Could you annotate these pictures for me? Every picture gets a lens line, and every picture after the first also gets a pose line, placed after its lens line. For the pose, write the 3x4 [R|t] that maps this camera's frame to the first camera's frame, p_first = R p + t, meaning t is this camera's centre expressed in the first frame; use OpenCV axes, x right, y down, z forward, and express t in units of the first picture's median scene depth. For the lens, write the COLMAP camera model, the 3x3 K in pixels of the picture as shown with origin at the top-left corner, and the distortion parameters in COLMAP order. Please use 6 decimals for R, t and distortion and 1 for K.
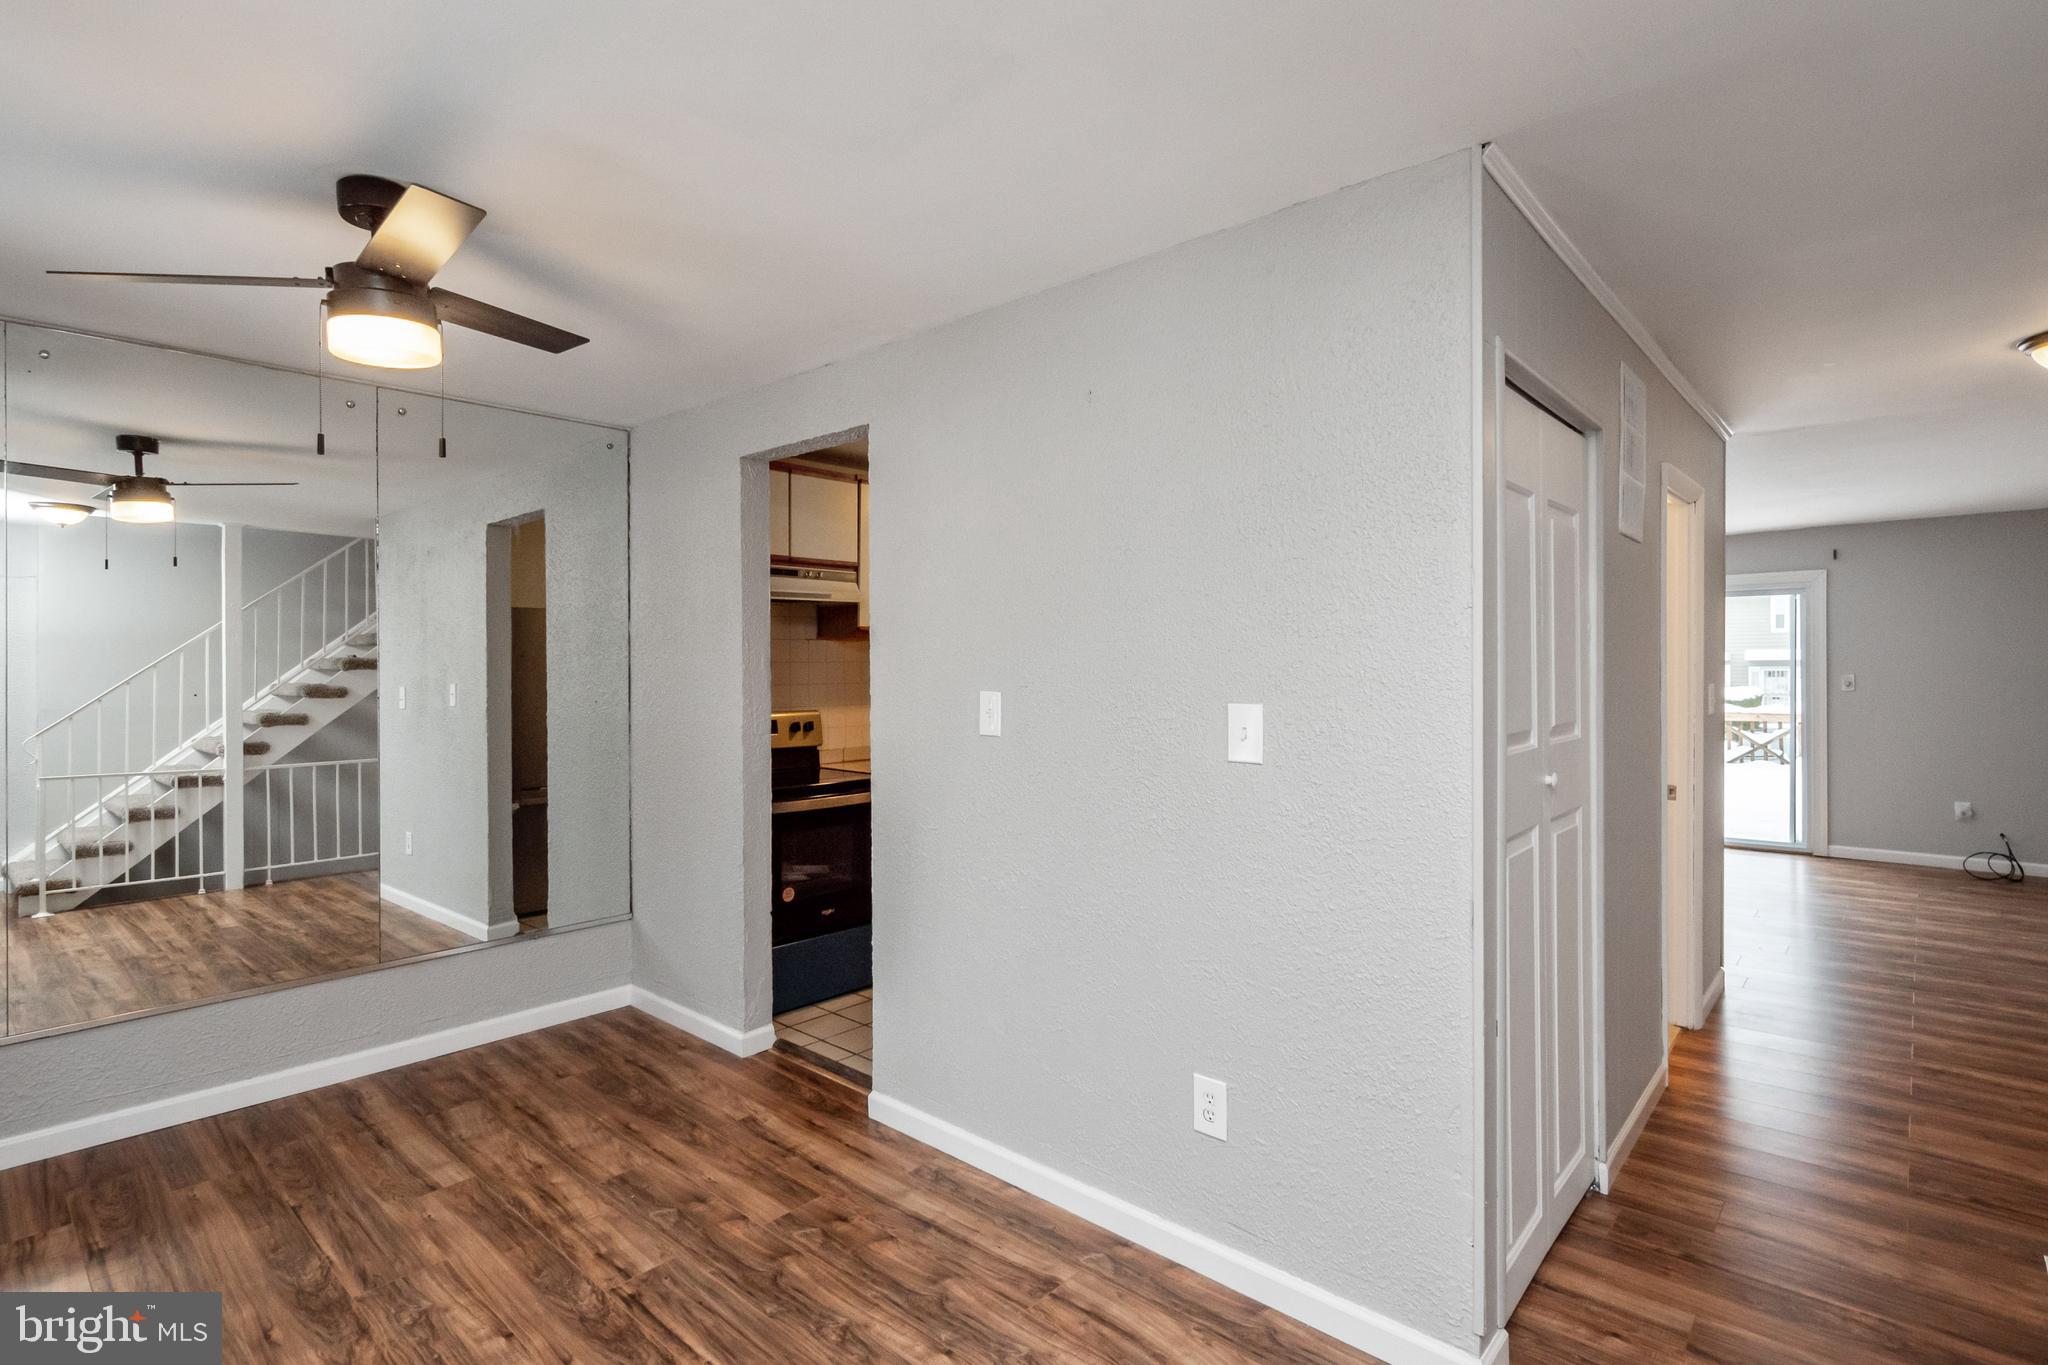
lens RADIAL K [[990.6, 0, 1022.5], [0, 990.6, 673.3], [0, 0, 1]] dist [0.002134, 0.000037]
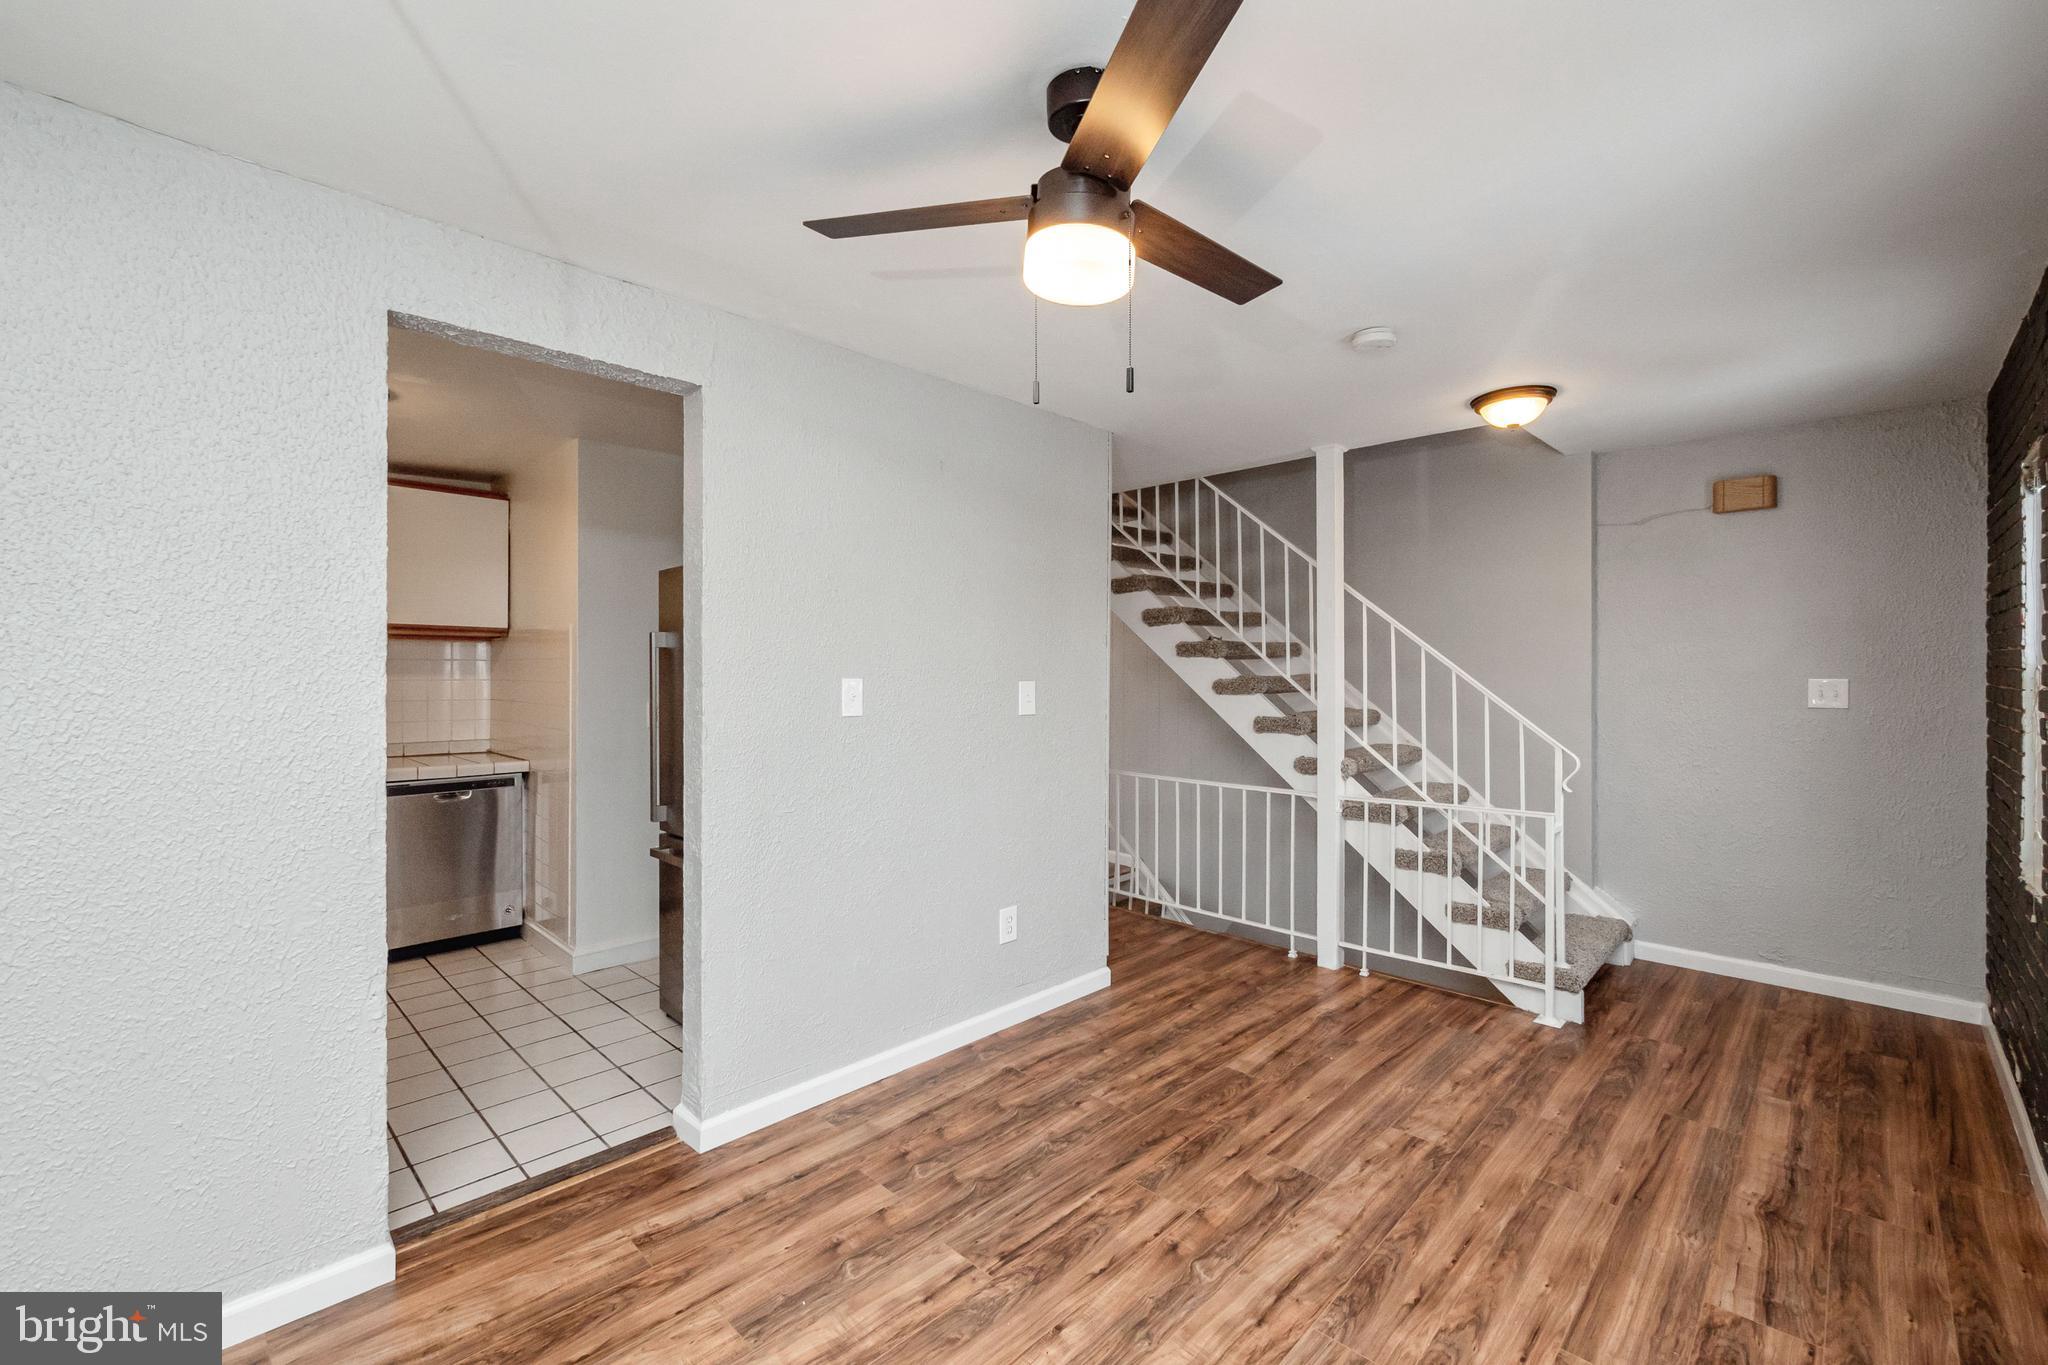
lens RADIAL K [[863.3, 0, 1022.4], [0, 863.3, 678.0], [0, 0, 1]] dist [-0.000851, -0.000240]
pose [[0.039301, -0.002623, 0.999224, -1.186803], [0.001415, 0.999996, 0.002569, 0.017117], [-0.999226, 0.001313, 0.039305, 0.865238]]
